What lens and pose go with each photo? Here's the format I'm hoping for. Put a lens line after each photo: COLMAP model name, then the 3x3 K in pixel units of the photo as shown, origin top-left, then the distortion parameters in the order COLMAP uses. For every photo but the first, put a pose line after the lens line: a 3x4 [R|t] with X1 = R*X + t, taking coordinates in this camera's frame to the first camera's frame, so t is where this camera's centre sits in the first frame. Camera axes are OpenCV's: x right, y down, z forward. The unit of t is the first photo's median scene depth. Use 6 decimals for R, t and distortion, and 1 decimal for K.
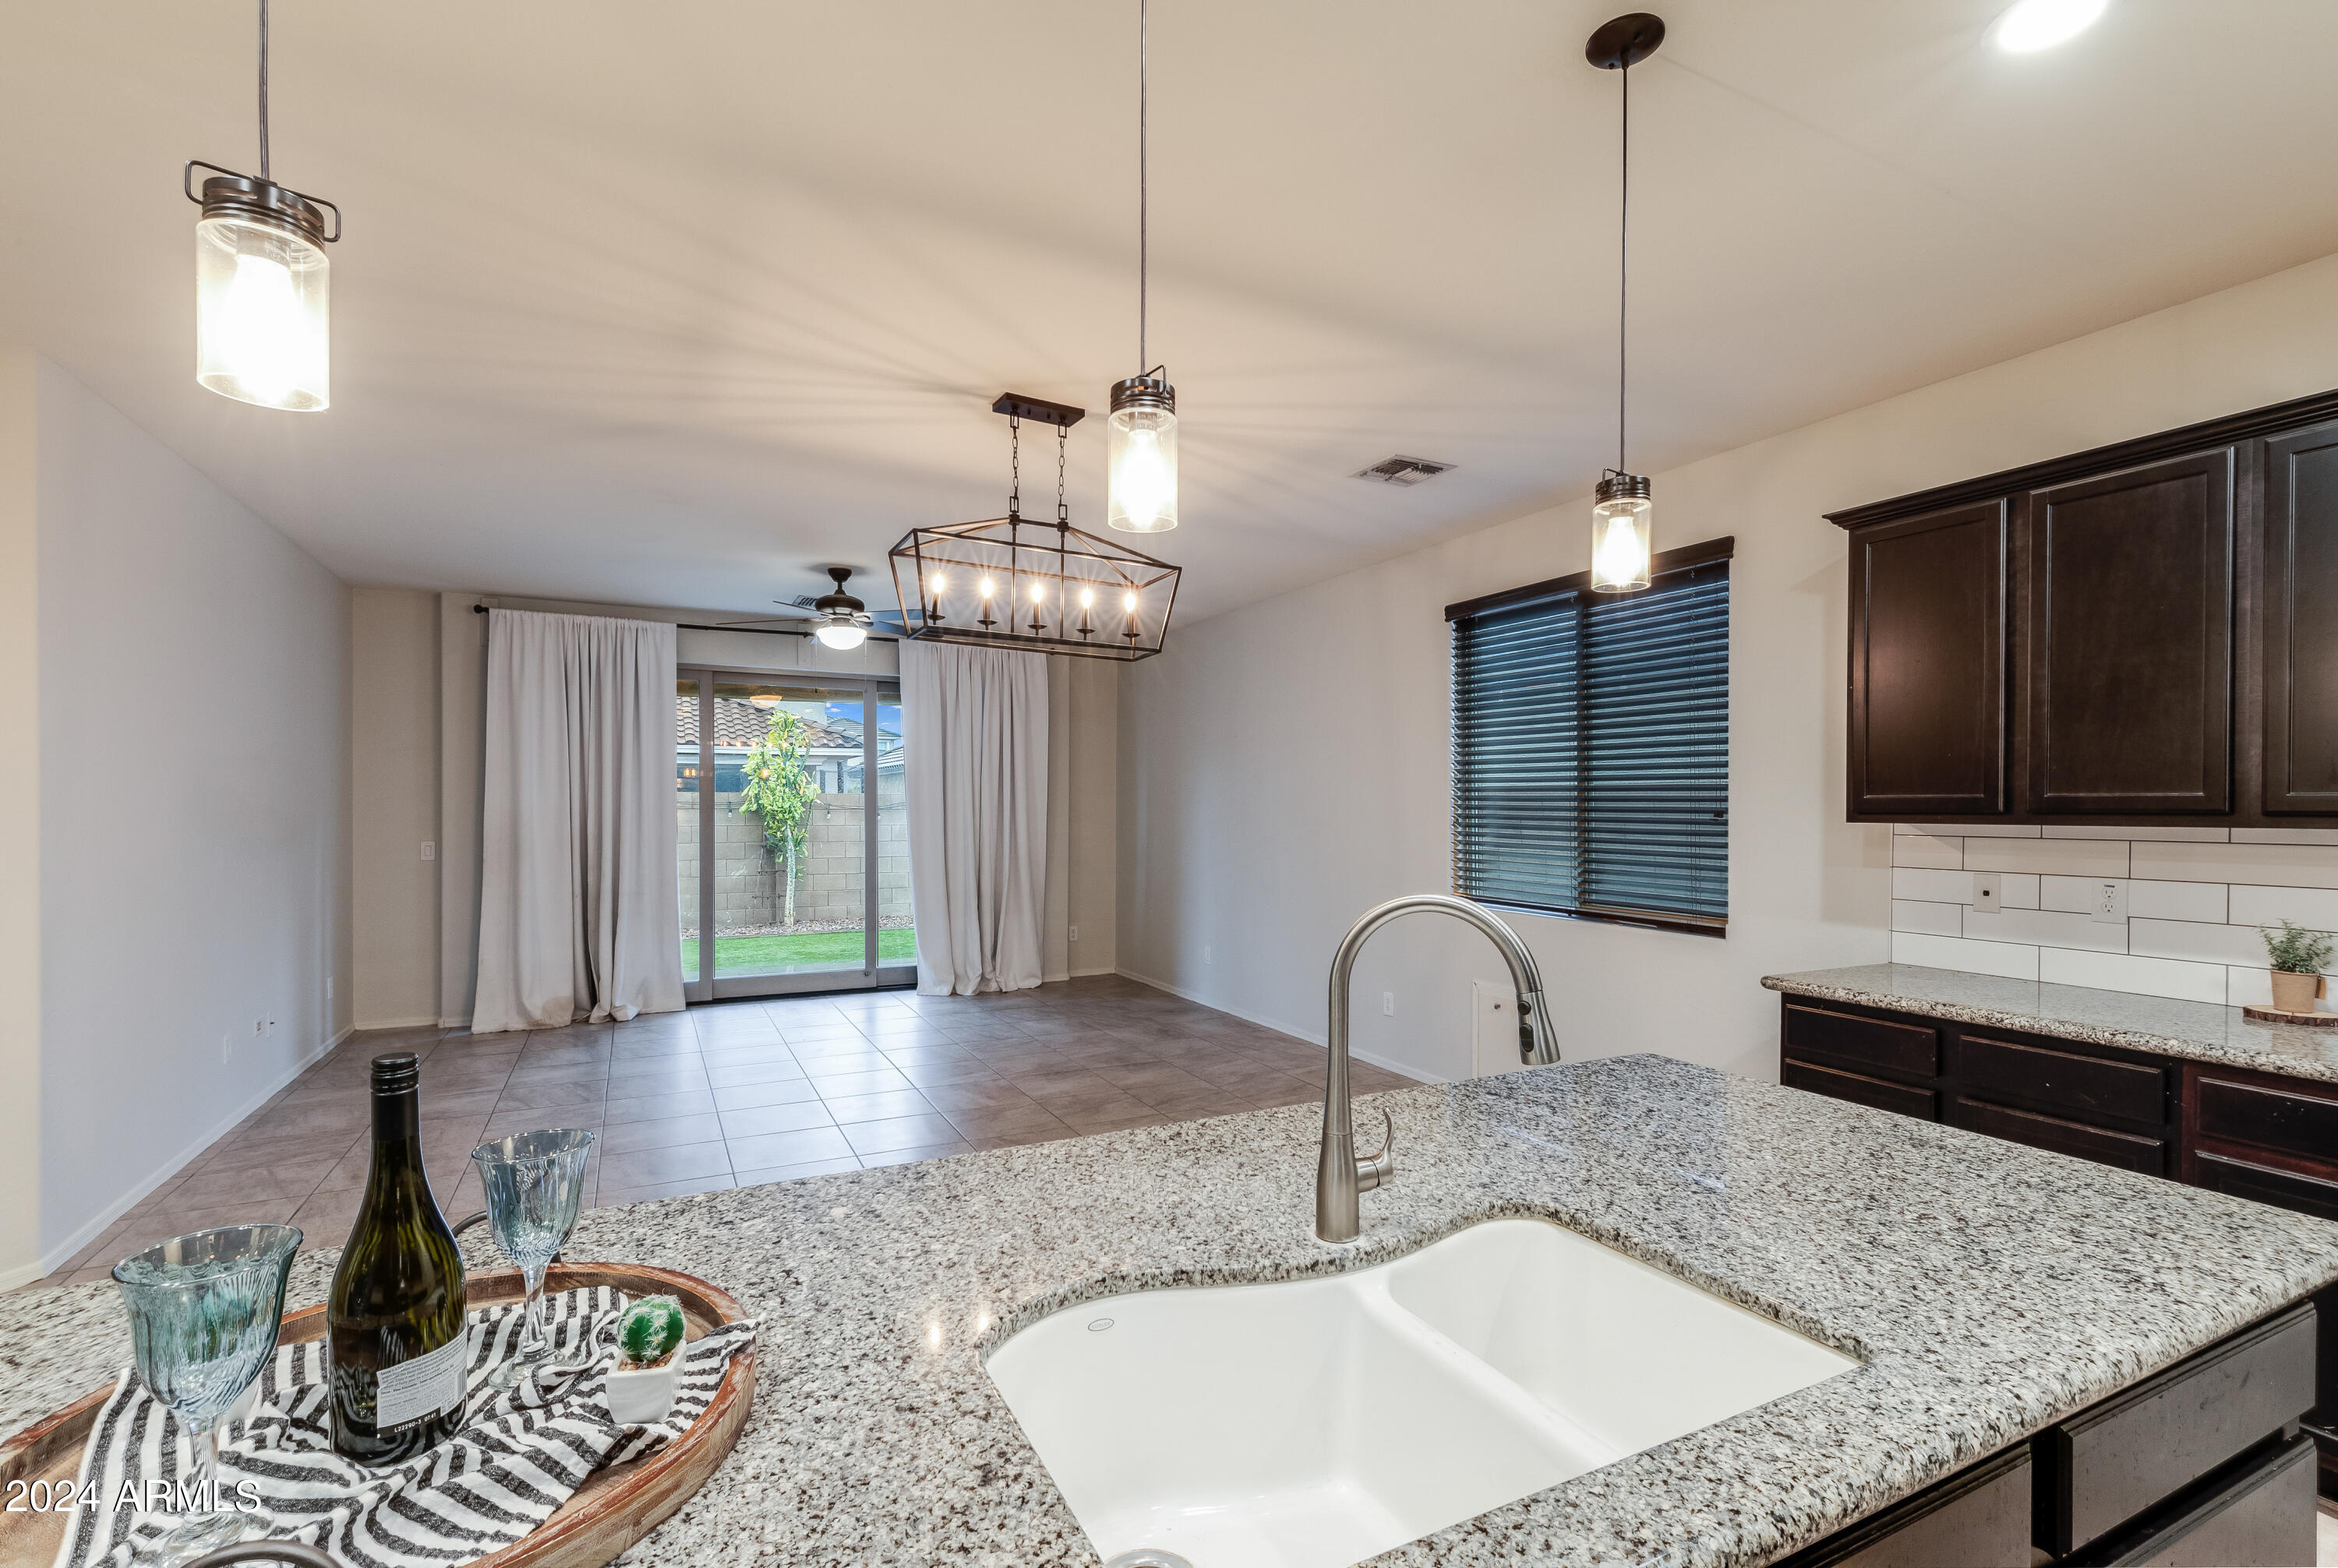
lens RADIAL K [[1056.4, 0, 1174.7], [0, 1056.4, 817.3], [0, 0, 1]] dist [0.004256, -0.000311]
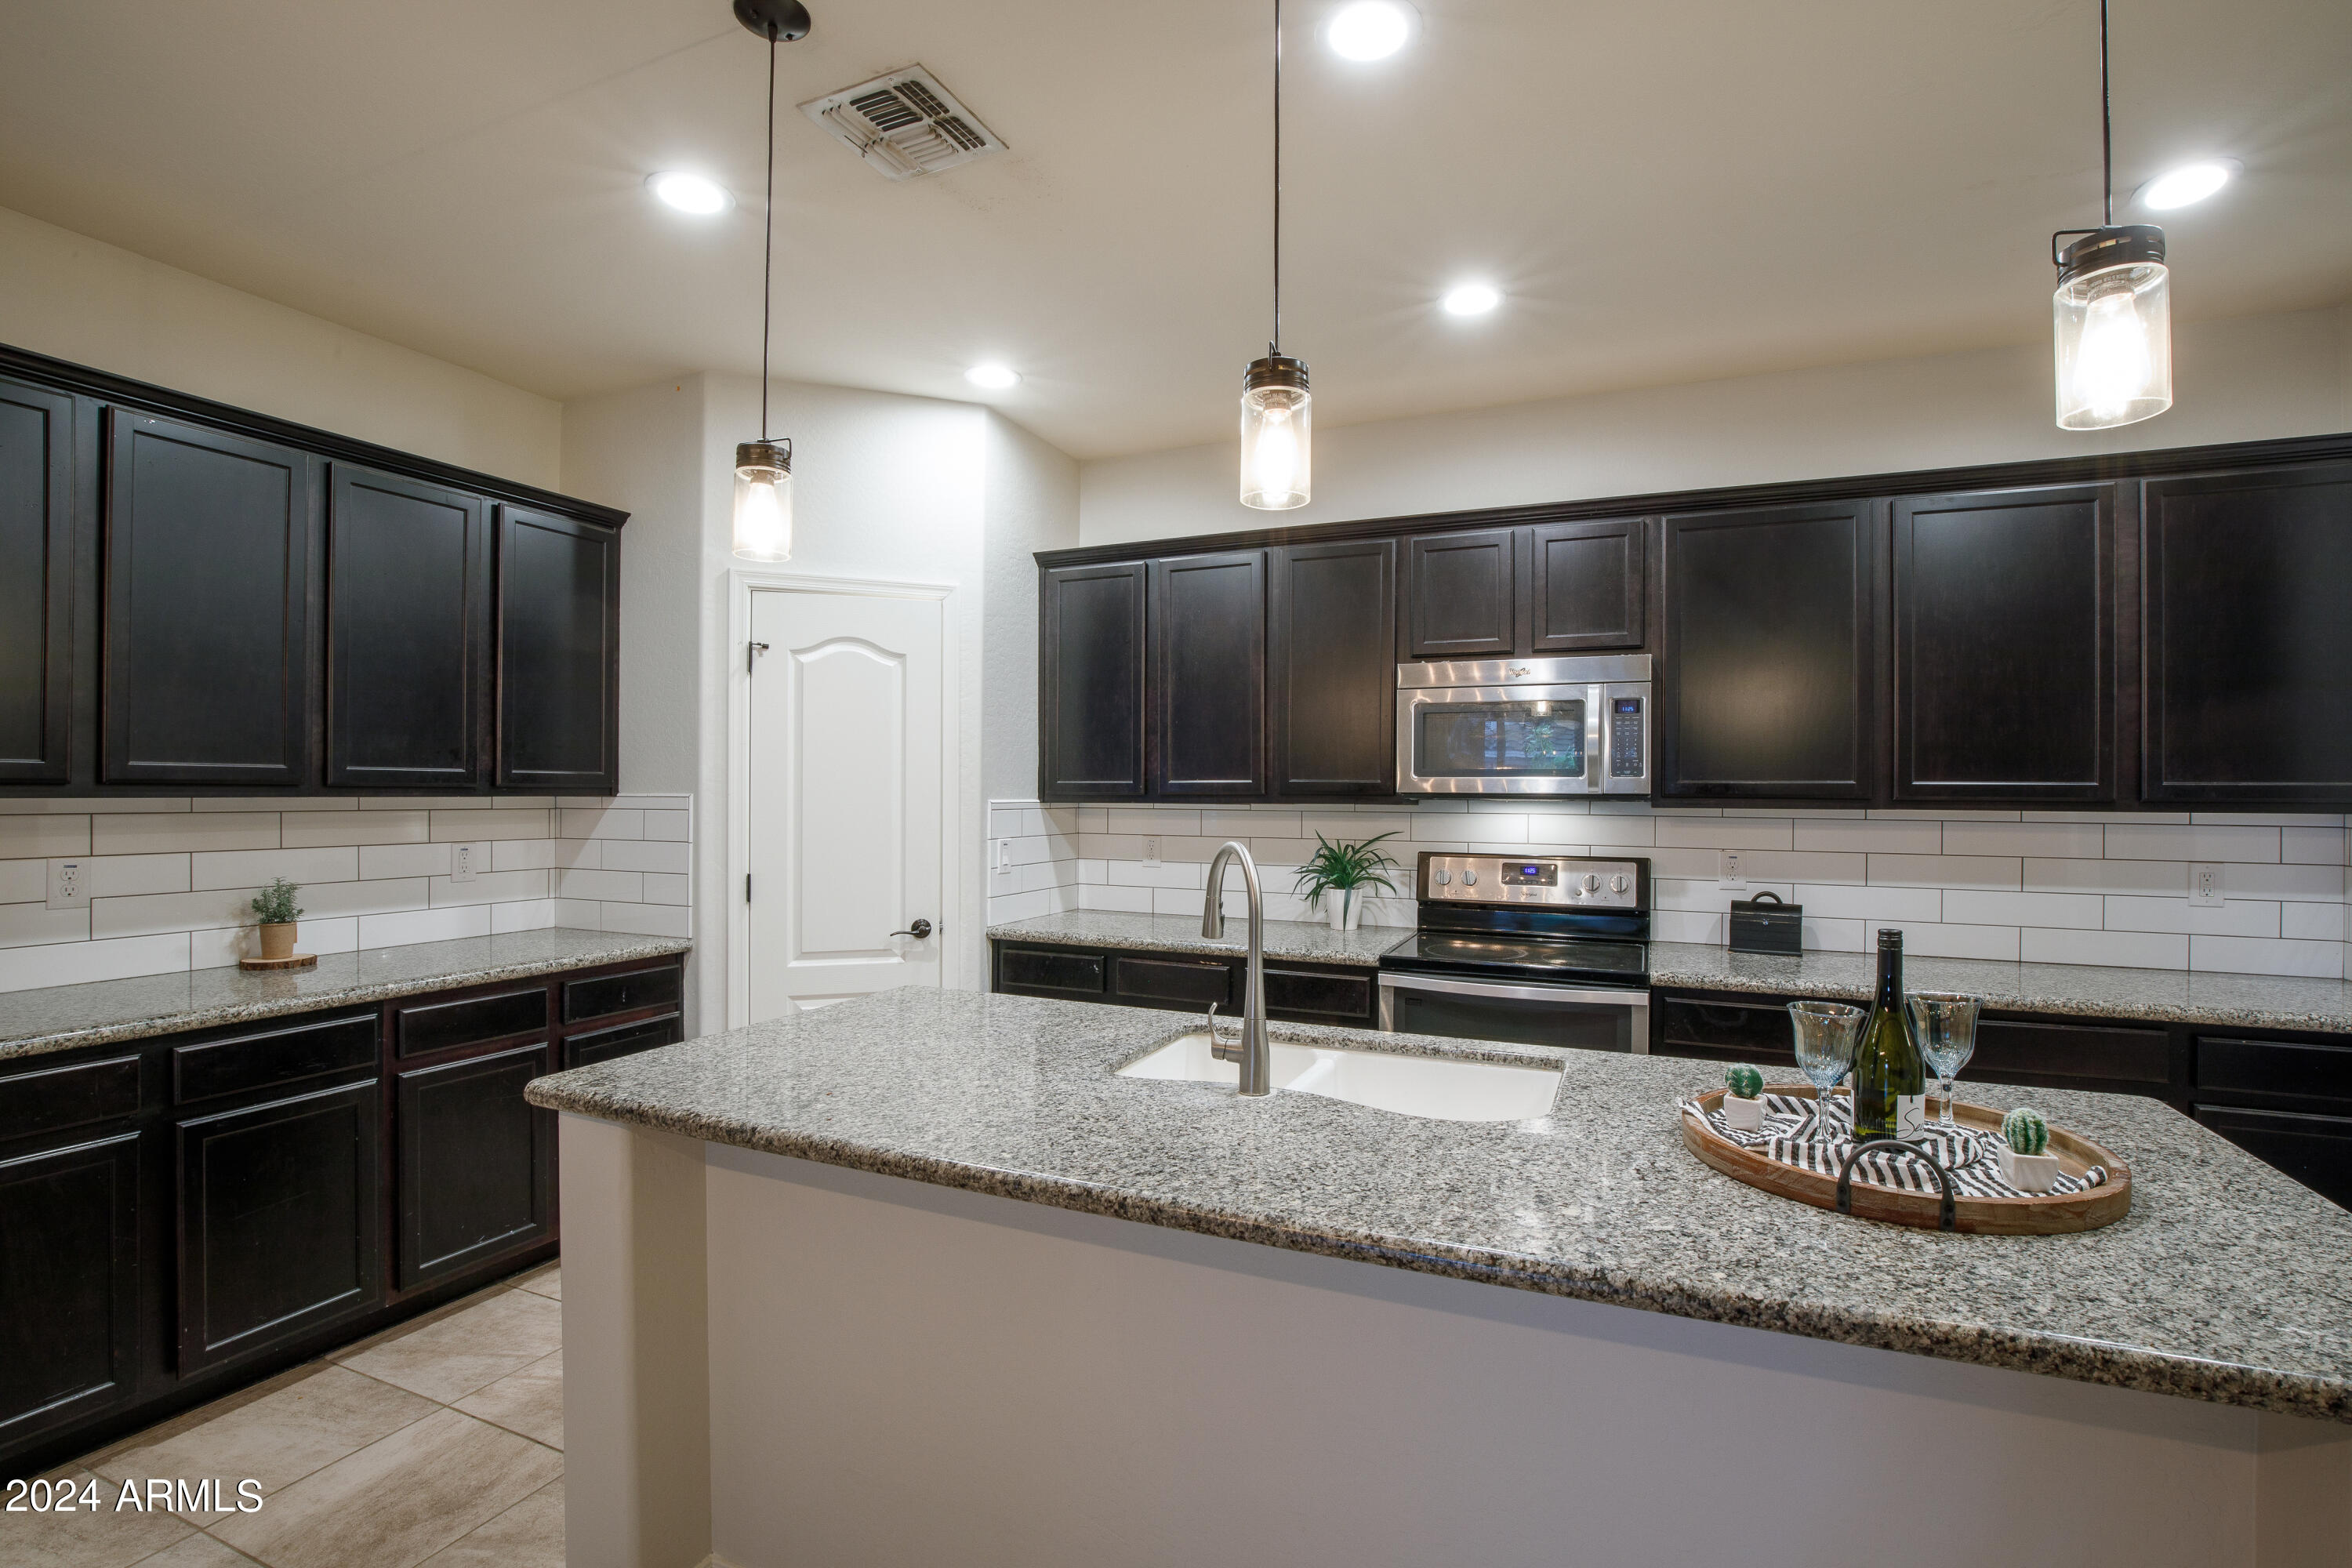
lens RADIAL K [[1069.6, 0, 1190.7], [0, 1069.6, 790.7], [0, 0, 1]] dist [-0.030770, 0.000226]
pose [[-0.642203, -0.006025, 0.766511, -0.205667], [-0.002030, 0.999979, 0.006160, -0.002659], [-0.766532, 0.002400, -0.642202, 0.466396]]
